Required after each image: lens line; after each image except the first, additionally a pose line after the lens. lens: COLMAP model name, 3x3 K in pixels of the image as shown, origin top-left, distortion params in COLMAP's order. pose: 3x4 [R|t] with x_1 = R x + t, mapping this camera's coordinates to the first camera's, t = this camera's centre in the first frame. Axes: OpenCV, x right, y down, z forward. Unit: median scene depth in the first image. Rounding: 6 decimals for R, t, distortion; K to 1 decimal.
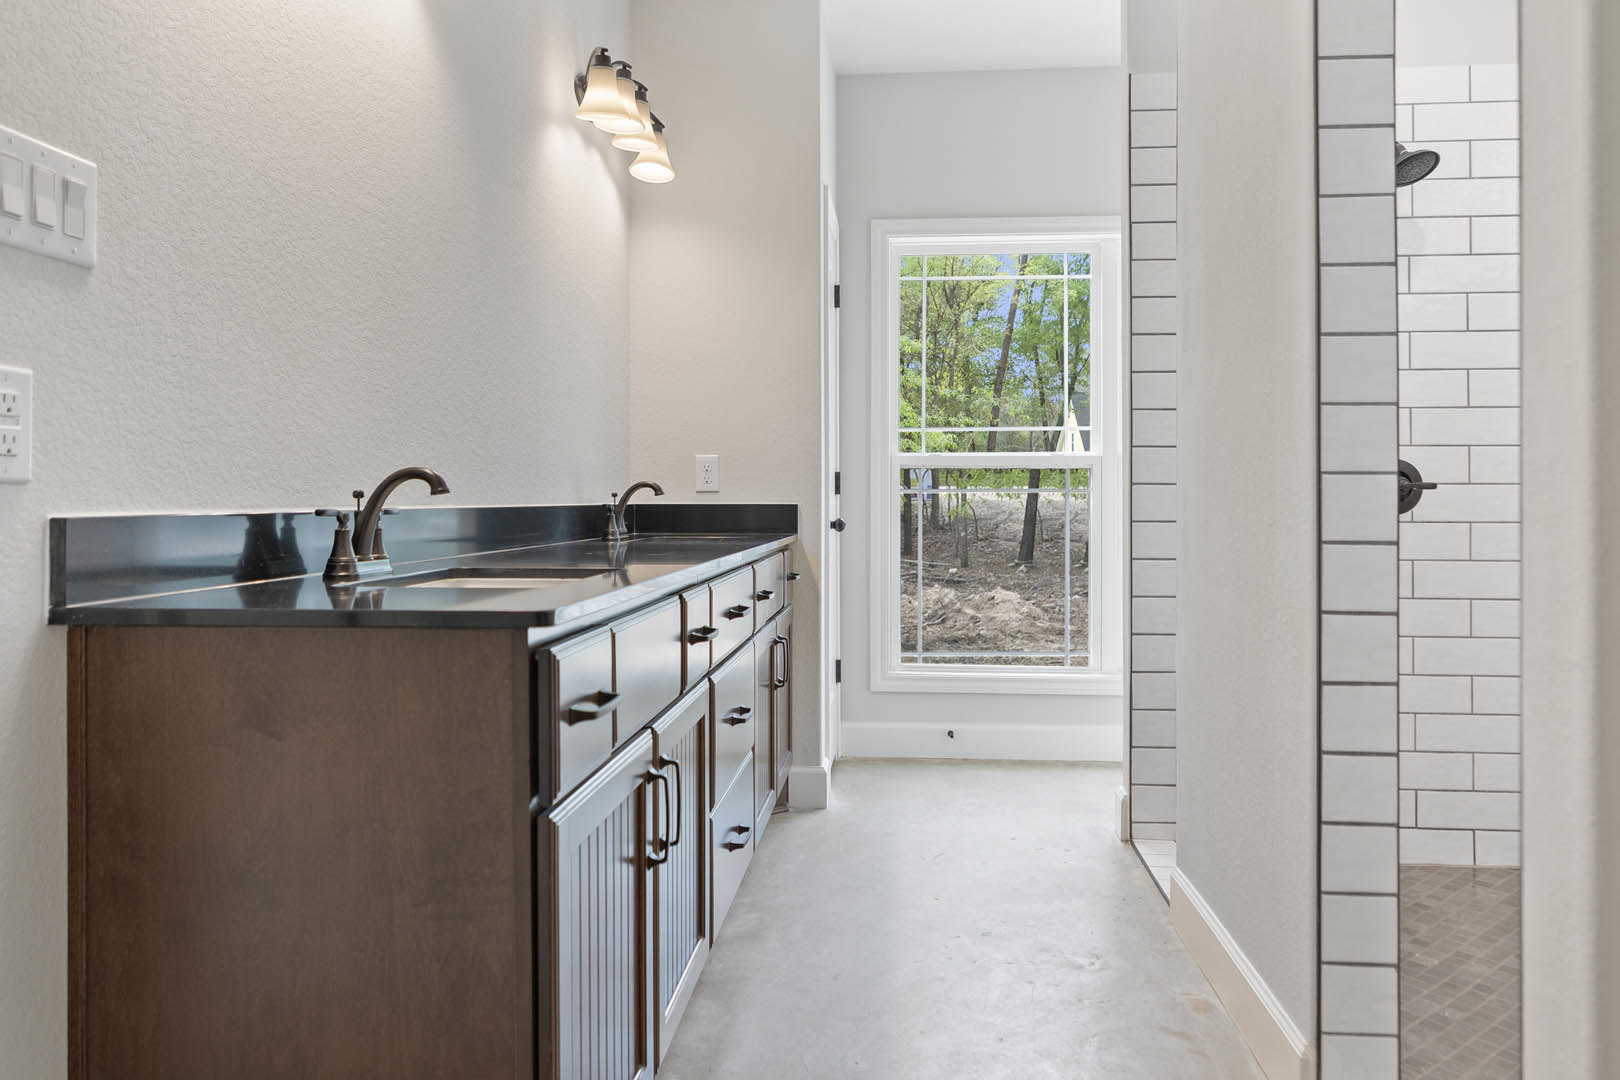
lens RADIAL K [[1133.7, 0, 822.6], [0, 1133.7, 538.0], [0, 0, 1]] dist [-0.009202, 0.001123]
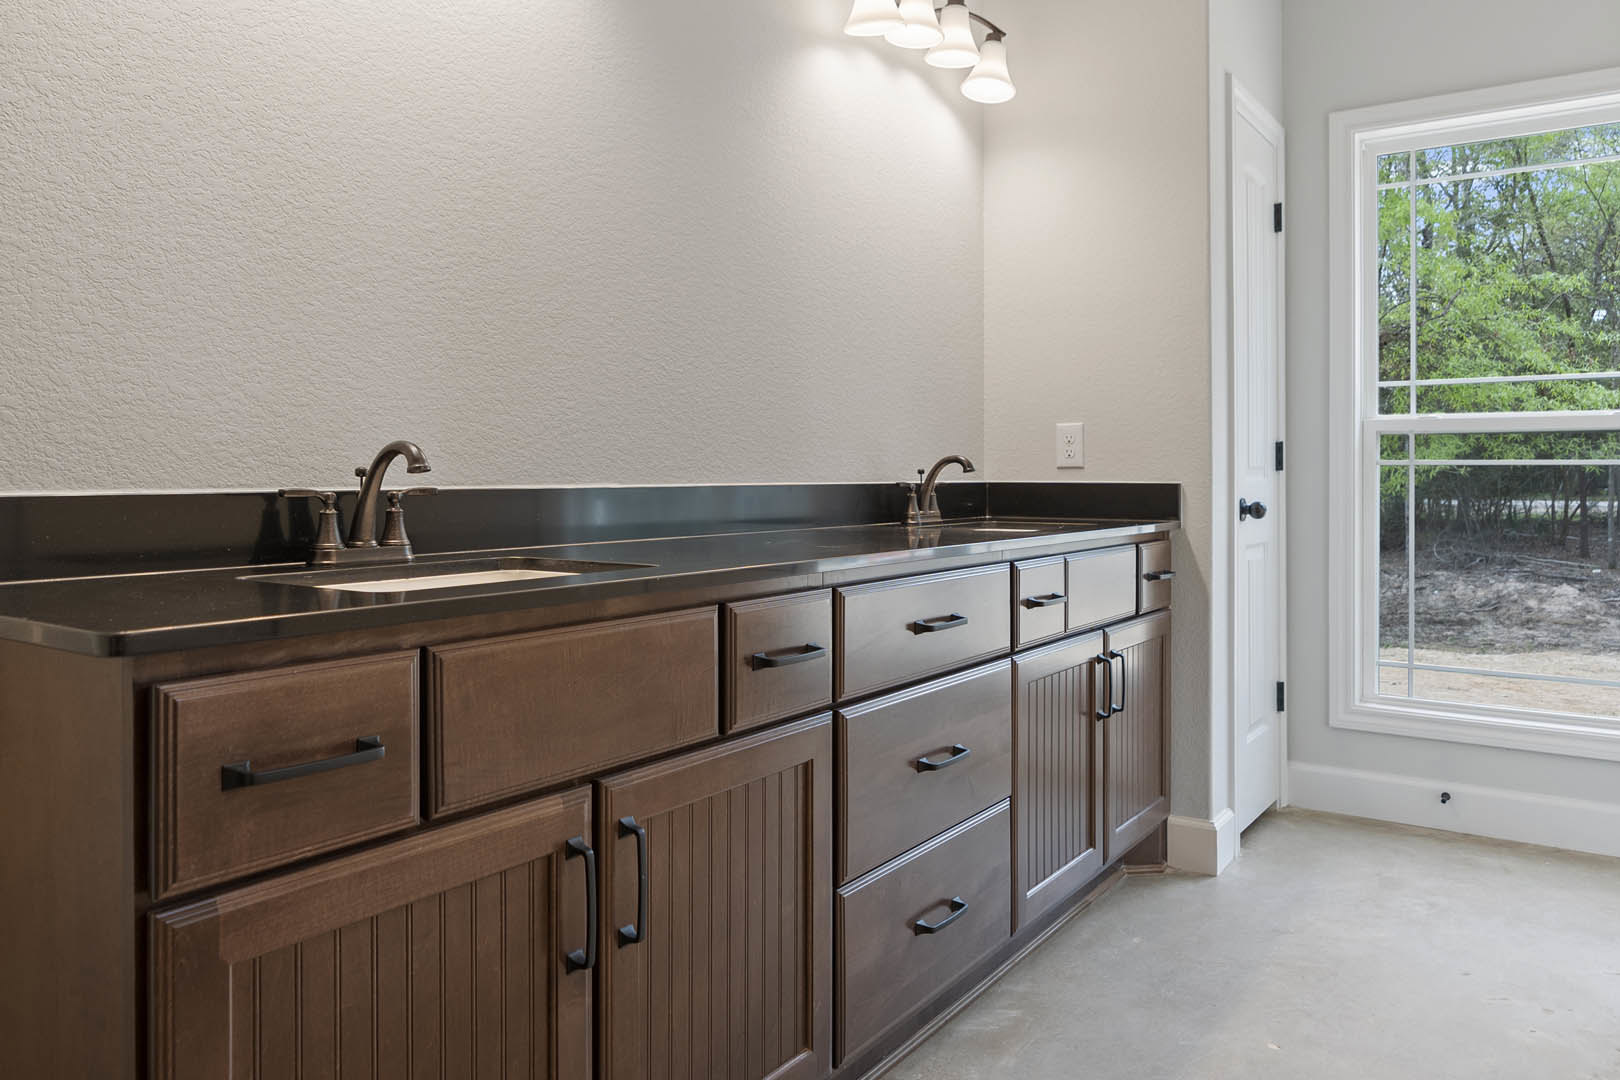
lens RADIAL K [[1145.0, 0, 819.0], [0, 1145.0, 499.8], [0, 0, 1]] dist [-0.010112, 0.000811]
pose [[0.863178, 0.010193, -0.504796, 0.174917], [-0.016980, 0.999817, -0.008848, -0.007499], [0.504613, 0.016209, 0.863193, 0.204208]]
